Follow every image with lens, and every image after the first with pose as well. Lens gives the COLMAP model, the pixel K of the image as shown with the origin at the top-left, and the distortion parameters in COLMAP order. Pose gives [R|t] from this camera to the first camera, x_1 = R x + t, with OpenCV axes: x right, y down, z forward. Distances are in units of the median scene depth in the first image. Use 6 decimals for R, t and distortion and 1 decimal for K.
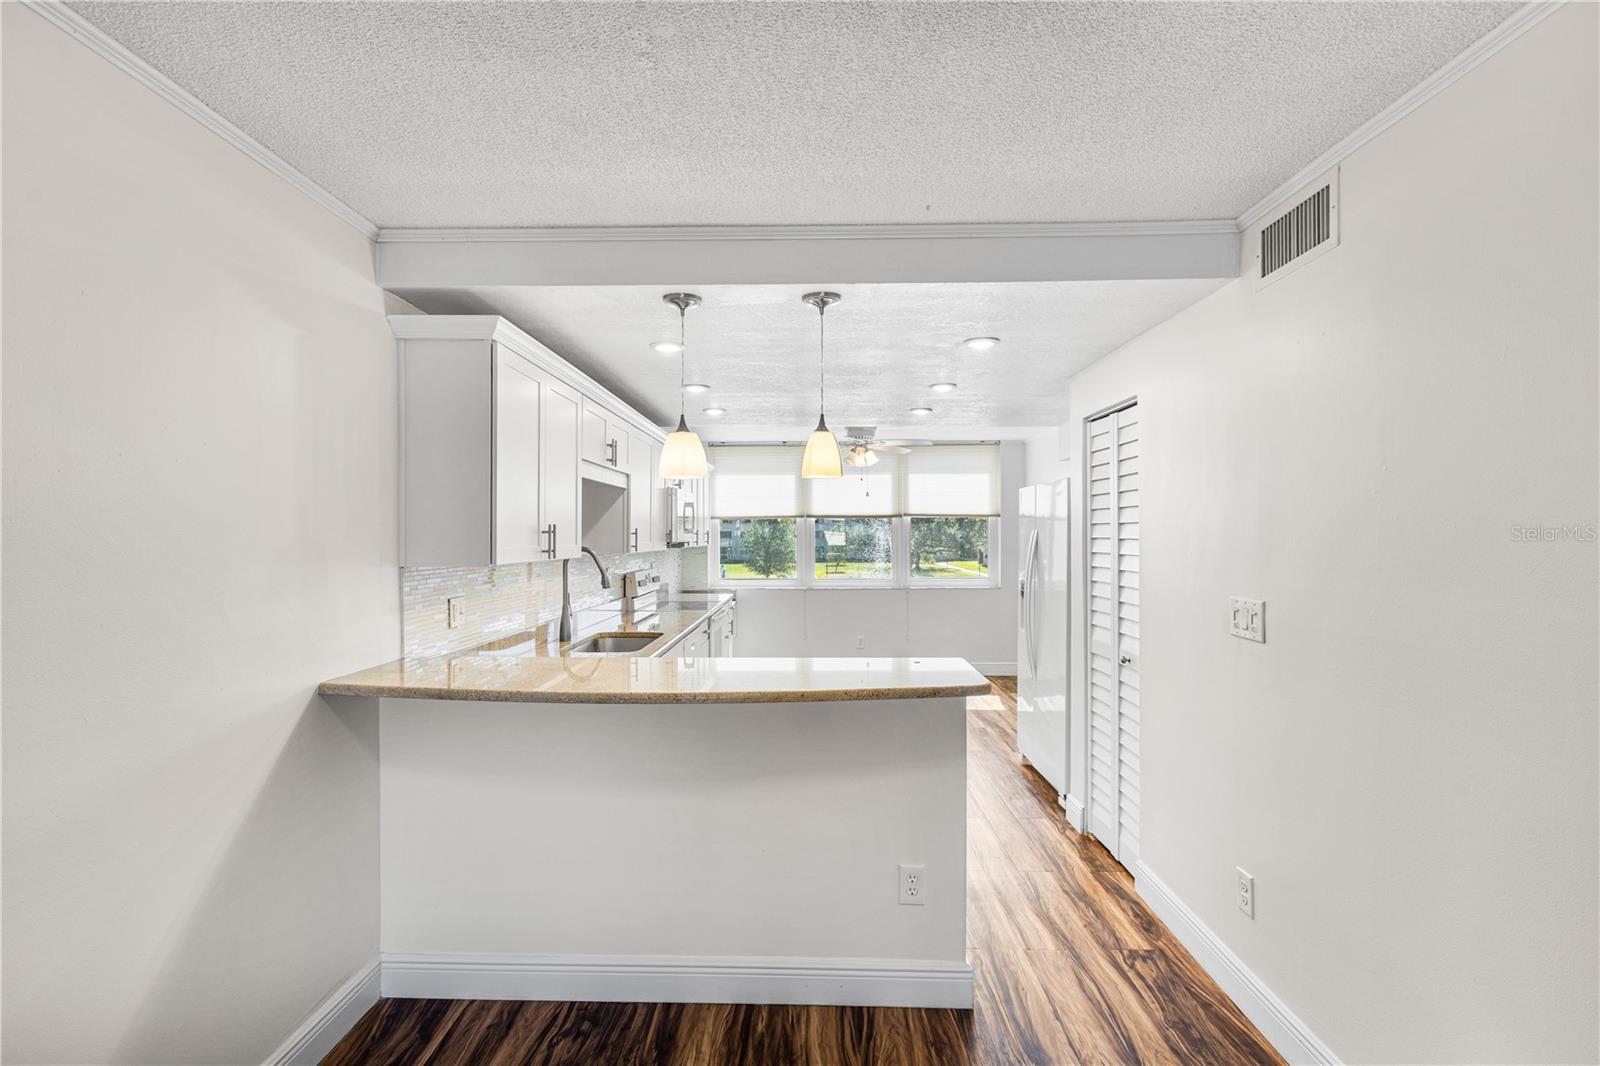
lens RADIAL K [[721.1, 0, 797.7], [0, 721.1, 538.0], [0, 0, 1]] dist [0.006524, -0.000899]
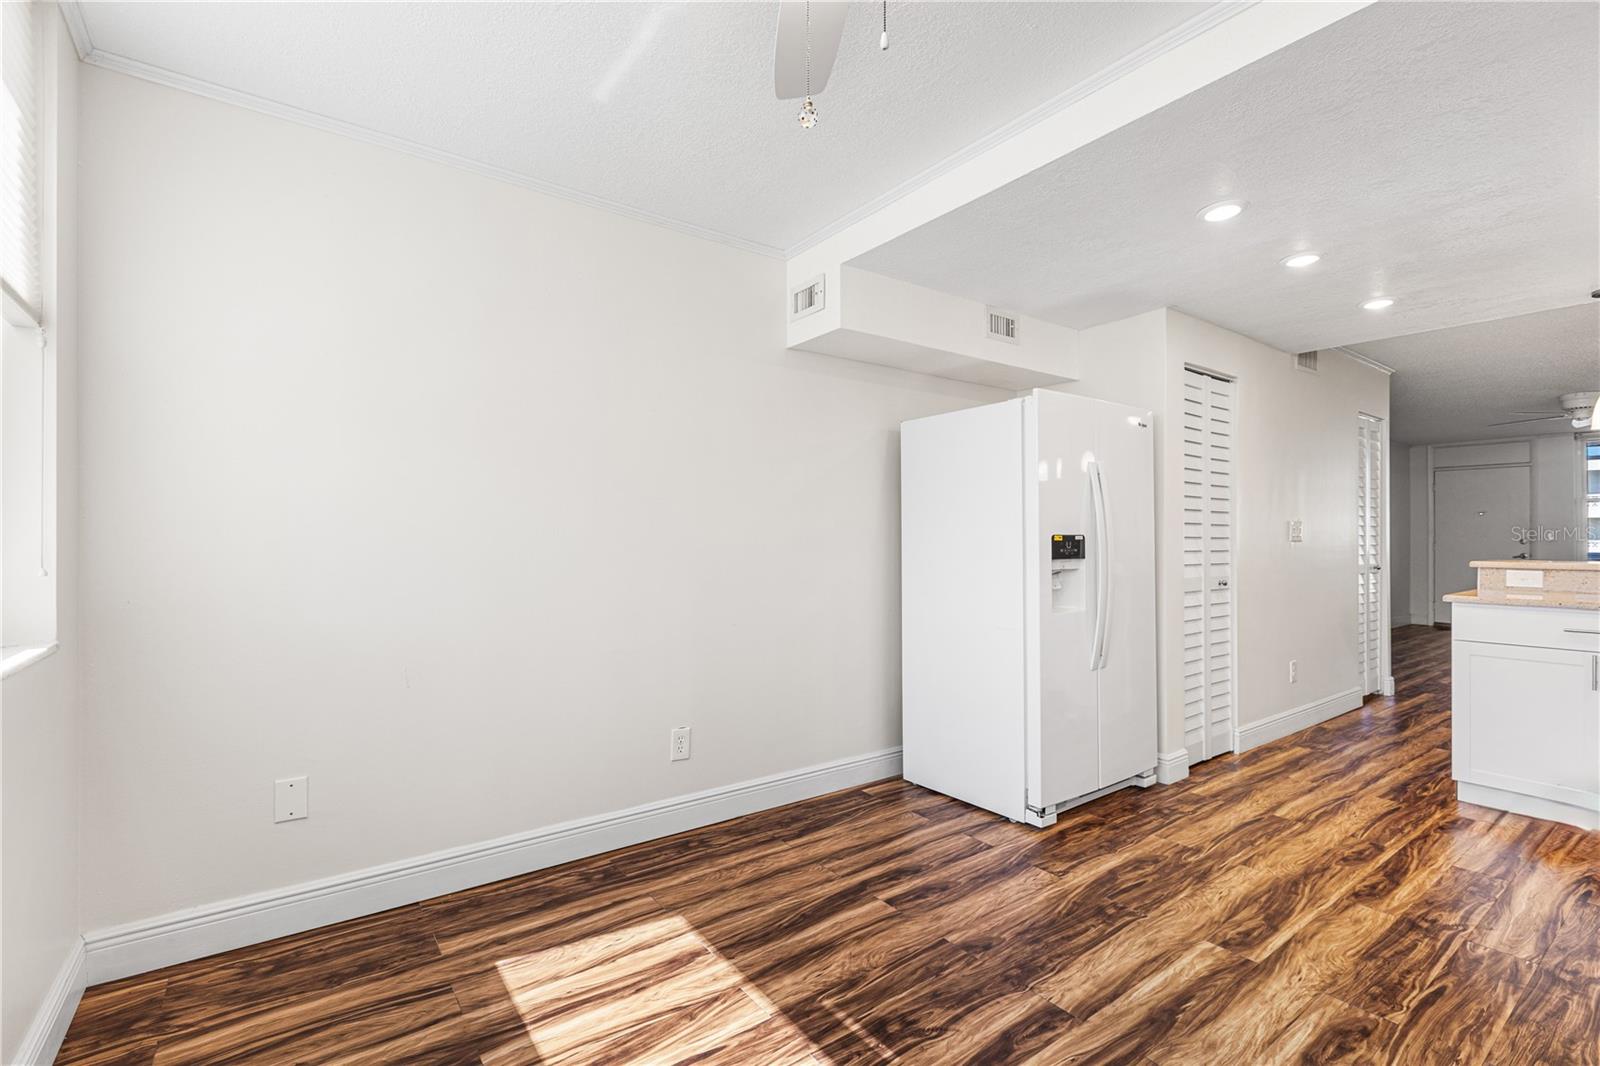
lens RADIAL K [[721.1, 0, 795.1], [0, 721.1, 527.1], [0, 0, 1]] dist [0.006524, -0.000899]
pose [[-0.605566, 0.015342, 0.795648, -0.054406], [0.004663, 0.999865, -0.015731, 0.052689], [-0.795782, -0.005816, -0.605556, 1.378573]]
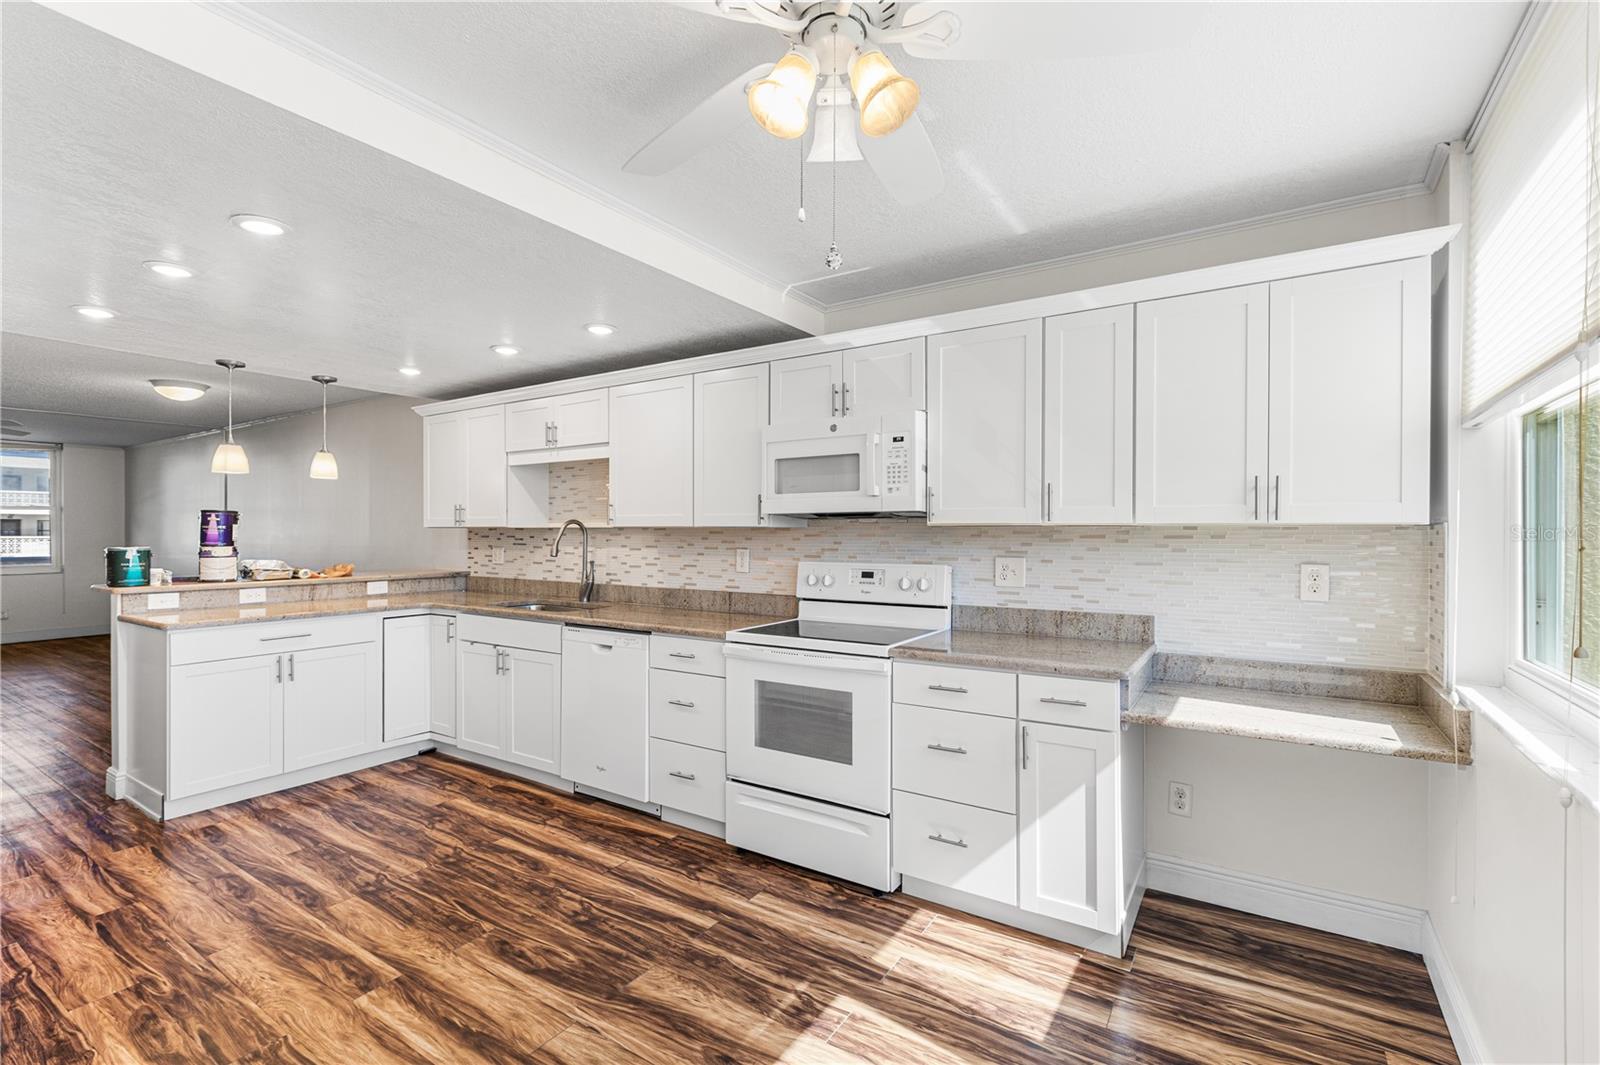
lens RADIAL K [[721.1, 0, 798.1], [0, 721.1, 537.7], [0, 0, 1]] dist [0.006524, -0.000899]
pose [[-0.534168, 0.009909, -0.845320, 0.339413], [-0.003176, 0.999901, 0.013728, 0.017736], [0.845372, 0.010018, -0.534084, 1.366361]]
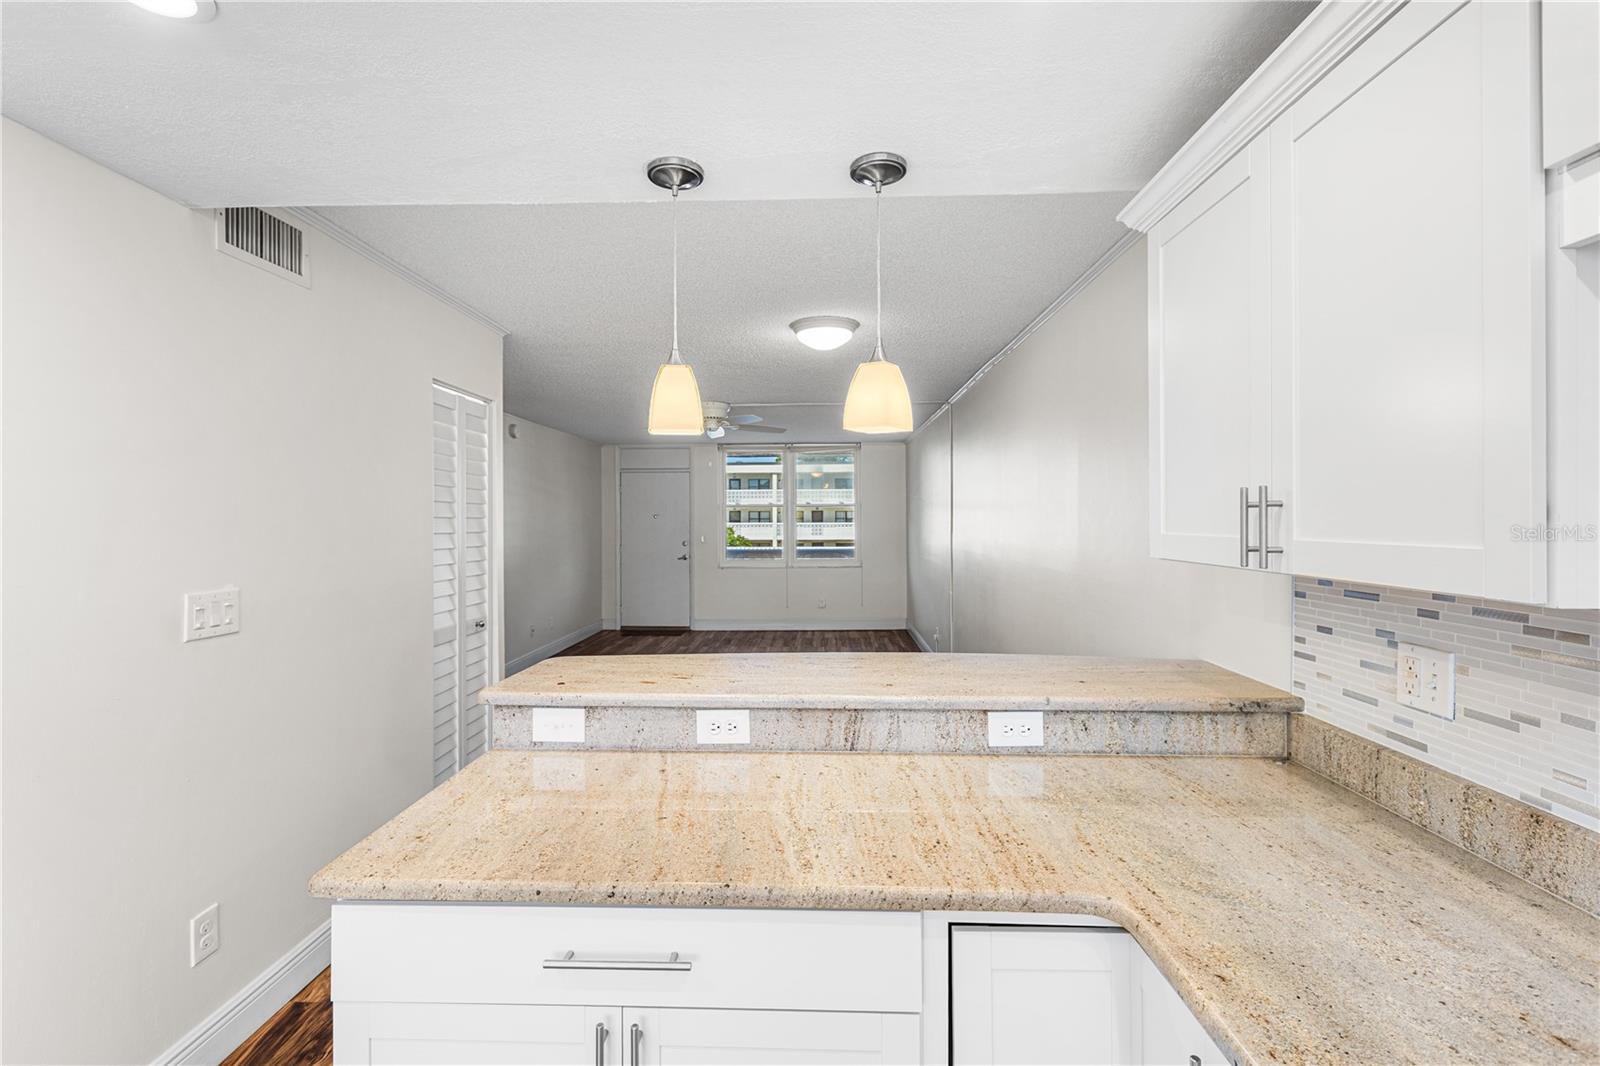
lens RADIAL K [[721.1, 0, 797.5], [0, 721.1, 509.8], [0, 0, 1]] dist [0.006524, -0.000899]
pose [[-0.999826, 0.006393, 0.017531, -0.044110], [0.006267, 0.999954, -0.007286, -0.001263], [-0.017577, -0.007175, -0.999820, 0.775848]]
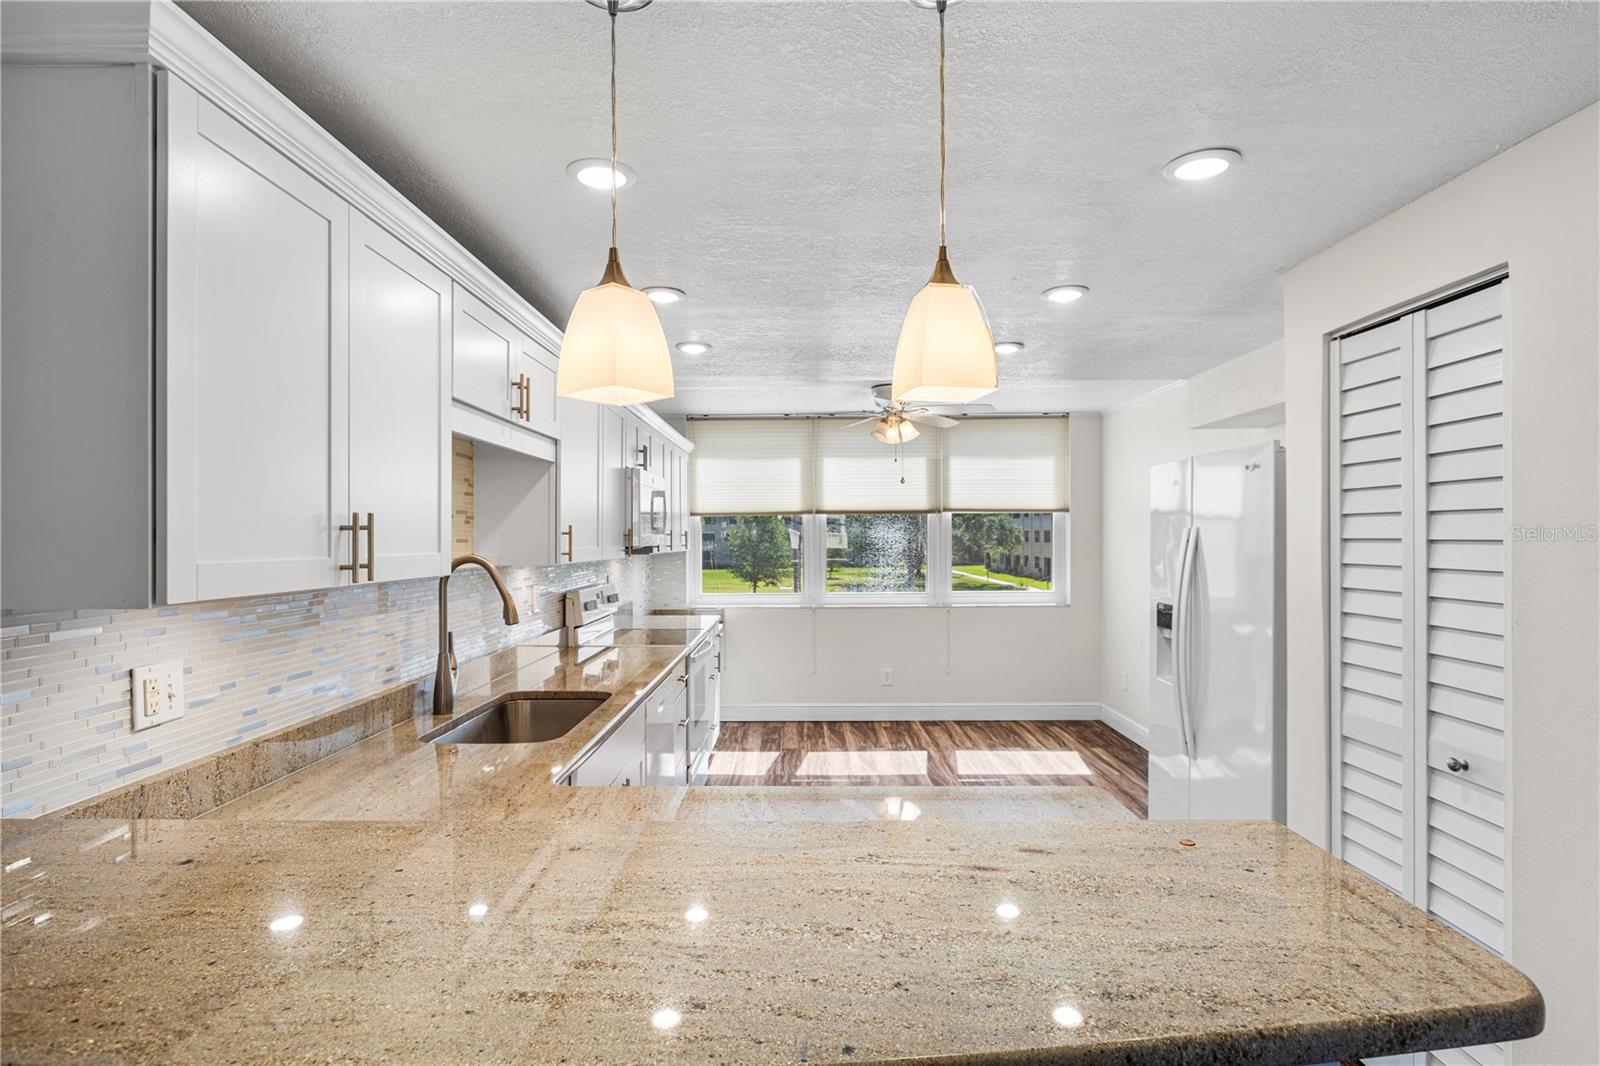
lens RADIAL K [[789.6, 0, 798.3], [0, 789.6, 540.4], [0, 0, 1]] dist [0.001375, 0.000566]
pose [[0.999905, -0.002119, 0.013652, -0.025697], [0.002124, 0.999998, -0.000346, 0.000488], [-0.013652, 0.000375, 0.999907, 0.240168]]
